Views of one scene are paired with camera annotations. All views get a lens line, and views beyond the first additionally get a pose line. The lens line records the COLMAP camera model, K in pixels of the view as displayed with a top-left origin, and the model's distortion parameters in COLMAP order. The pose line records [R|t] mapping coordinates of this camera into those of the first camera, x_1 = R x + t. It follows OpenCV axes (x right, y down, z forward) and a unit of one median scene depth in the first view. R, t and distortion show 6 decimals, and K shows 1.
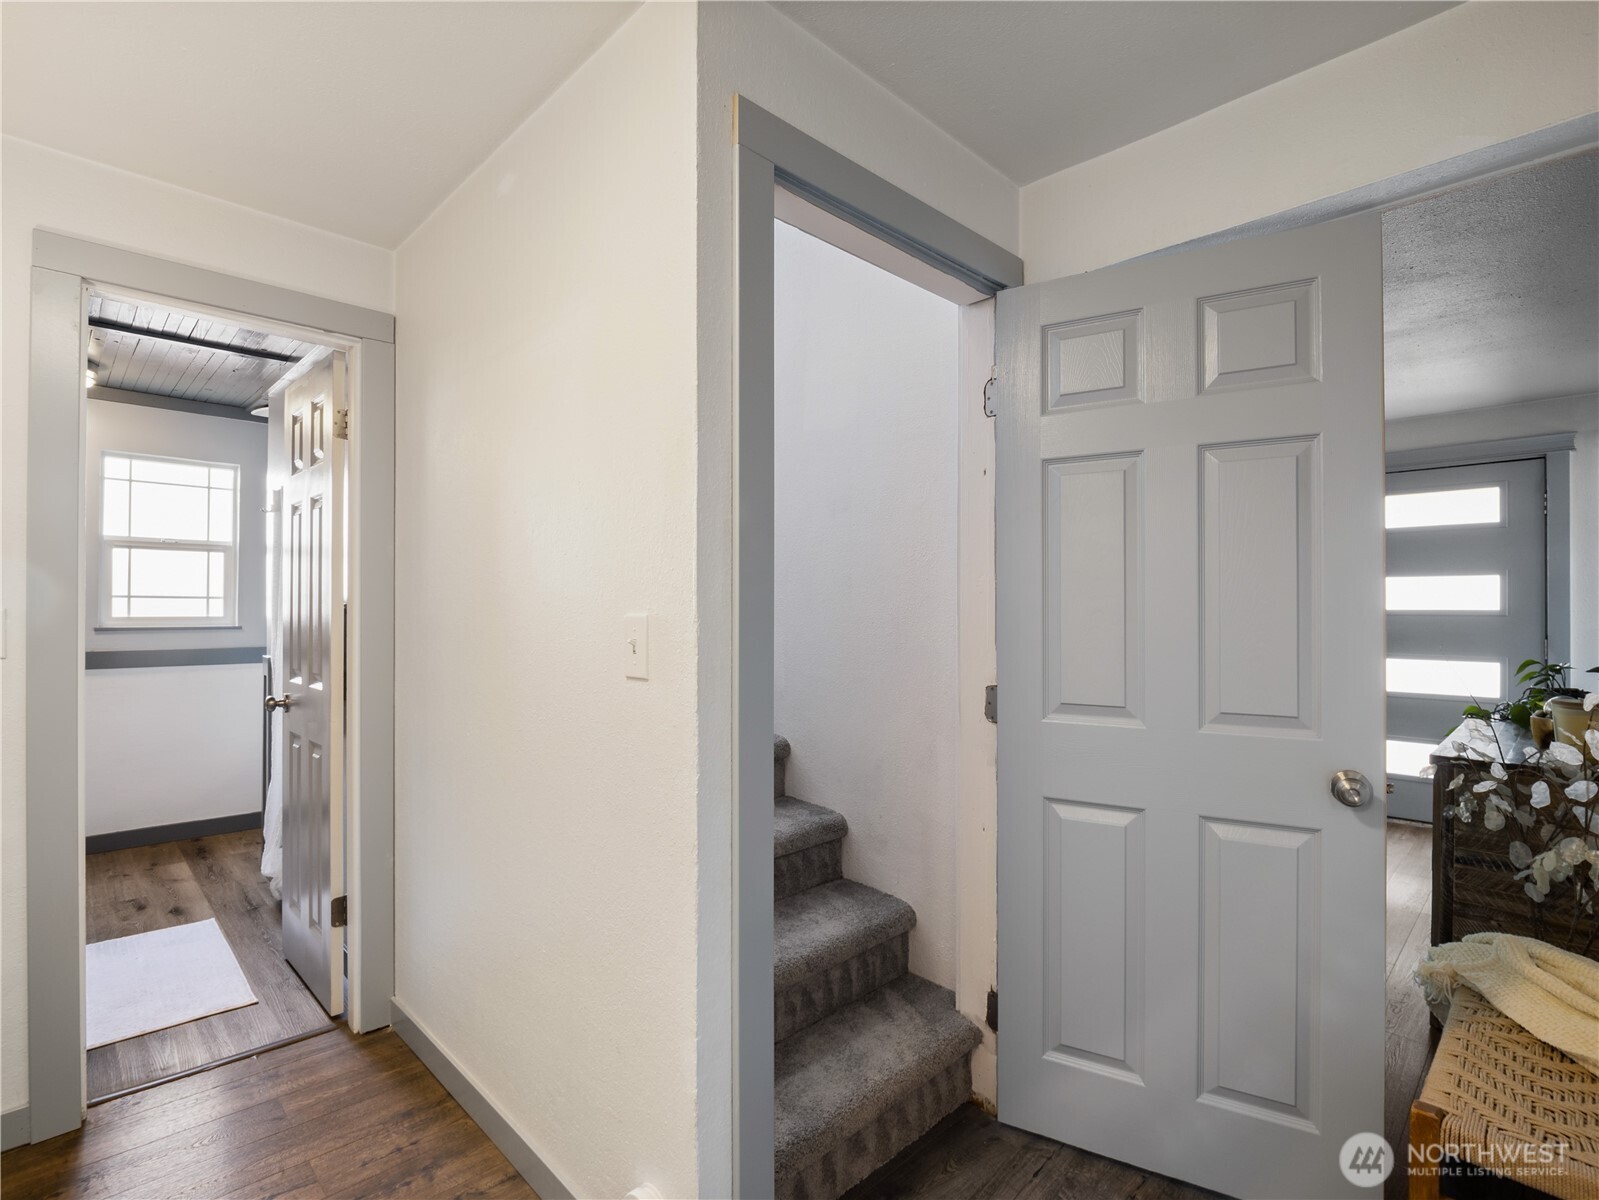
lens RADIAL K [[778.2, 0, 792.6], [0, 778.2, 610.7], [0, 0, 1]] dist [-0.017295, -0.000595]
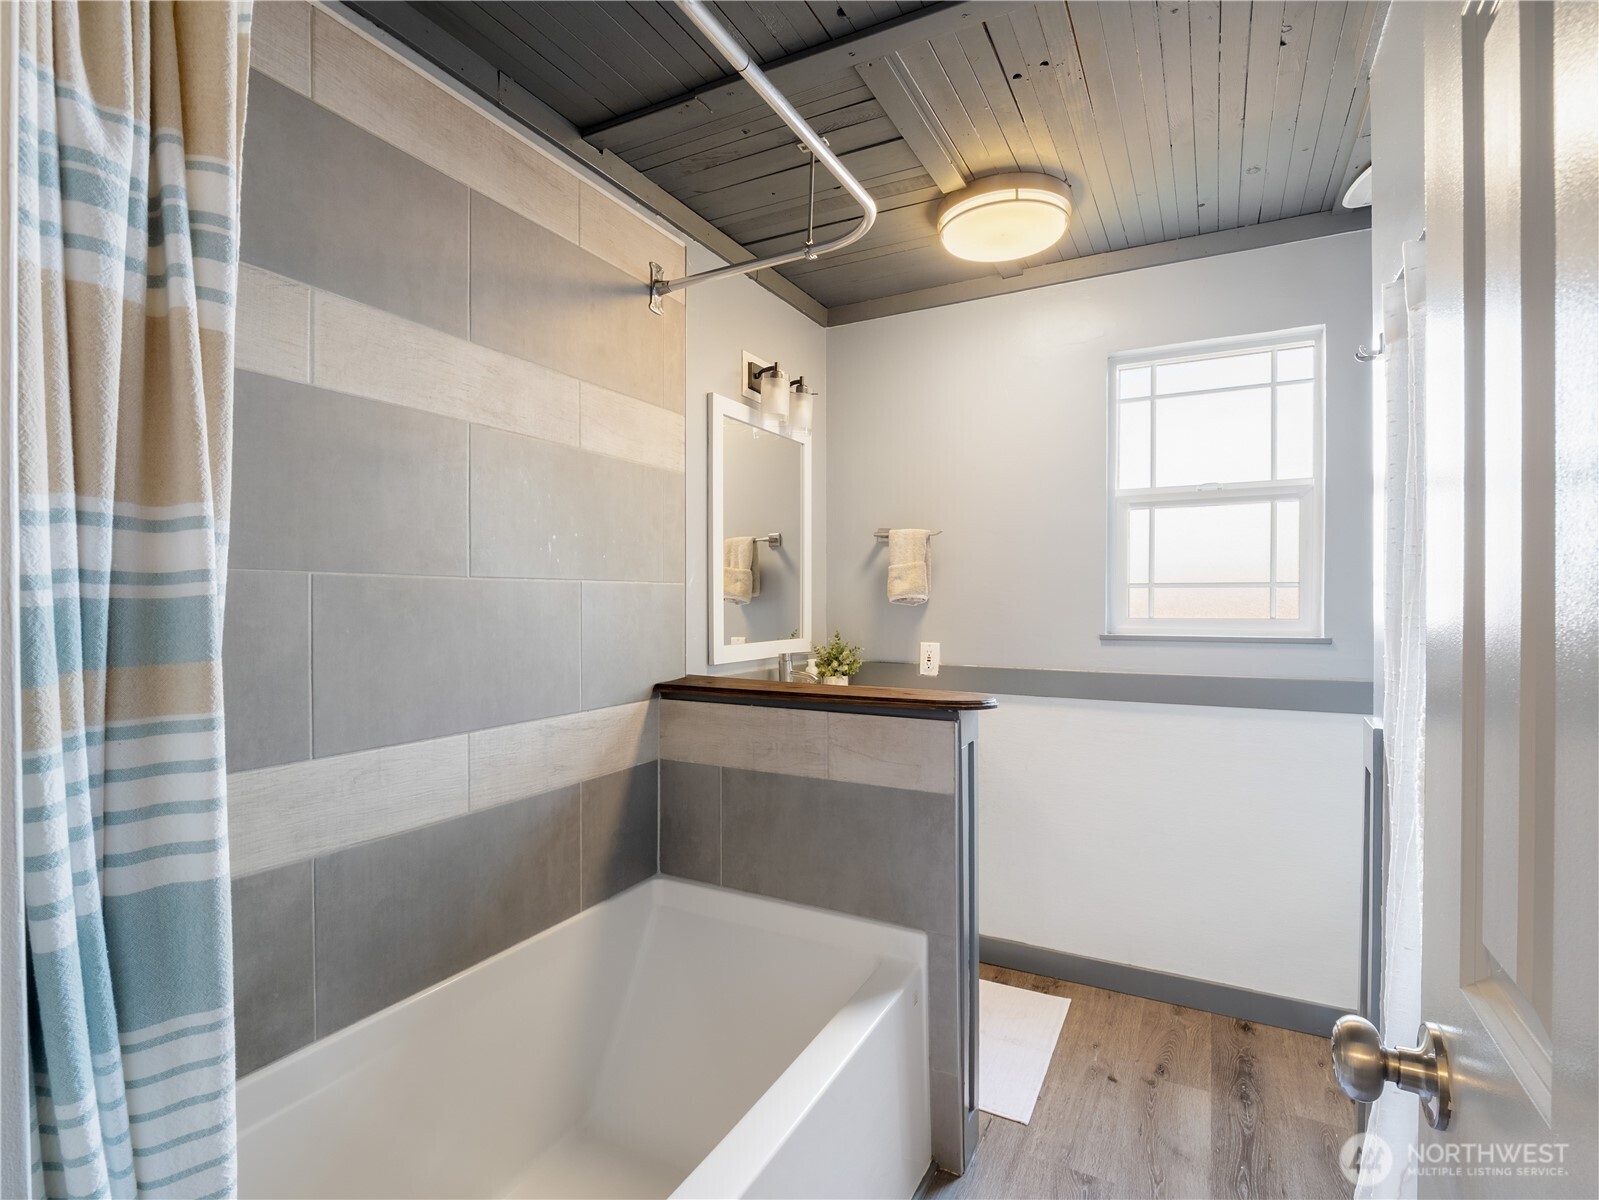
lens RADIAL K [[778.2, 0, 792.6], [0, 778.2, 610.7], [0, 0, 1]] dist [-0.017295, -0.000595]
pose [[0.302409, 0.001420, -0.953177, -0.357658], [0.002117, 0.999995, 0.002161, -0.000004], [0.953176, -0.002671, 0.302405, 0.539239]]
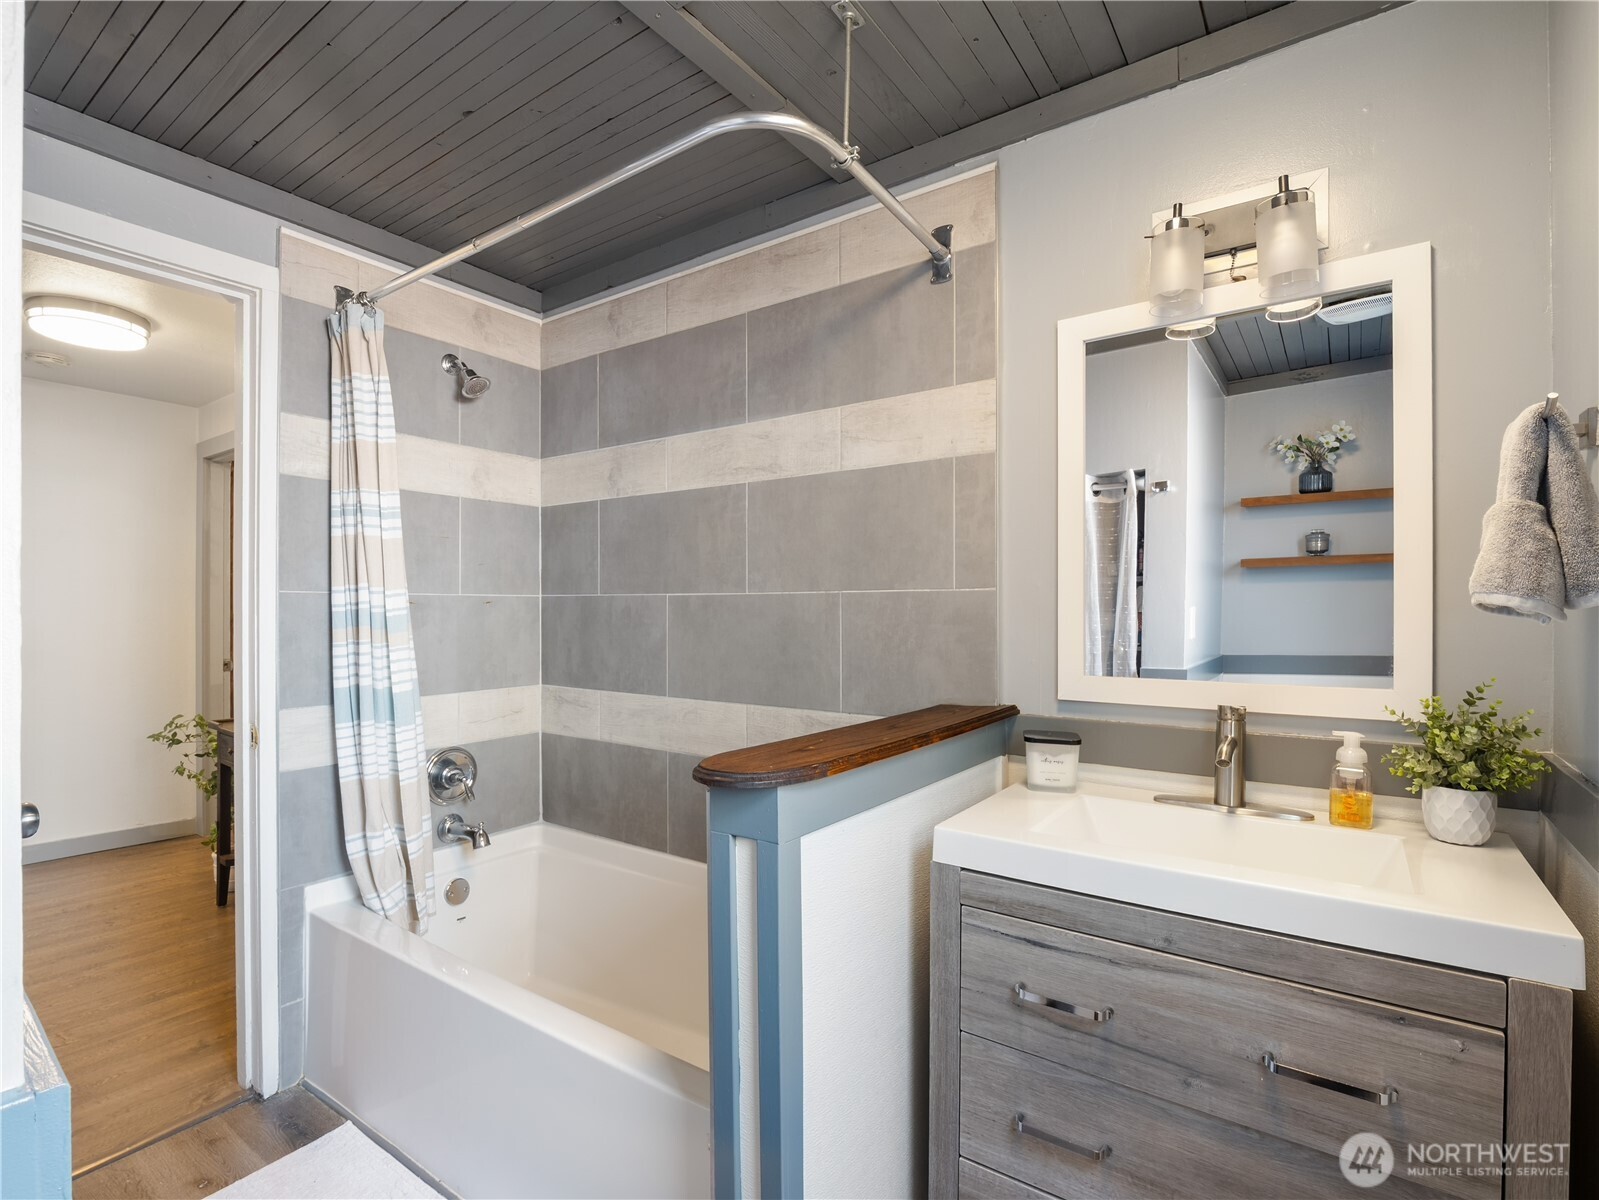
lens RADIAL K [[778.2, 0, 792.6], [0, 778.2, 610.7], [0, 0, 1]] dist [-0.017295, -0.000595]
pose [[-0.983813, -0.007929, -0.179025, -0.700991], [-0.009124, 0.999941, 0.005855, -0.007078], [0.178968, 0.007393, -0.983827, 1.025587]]
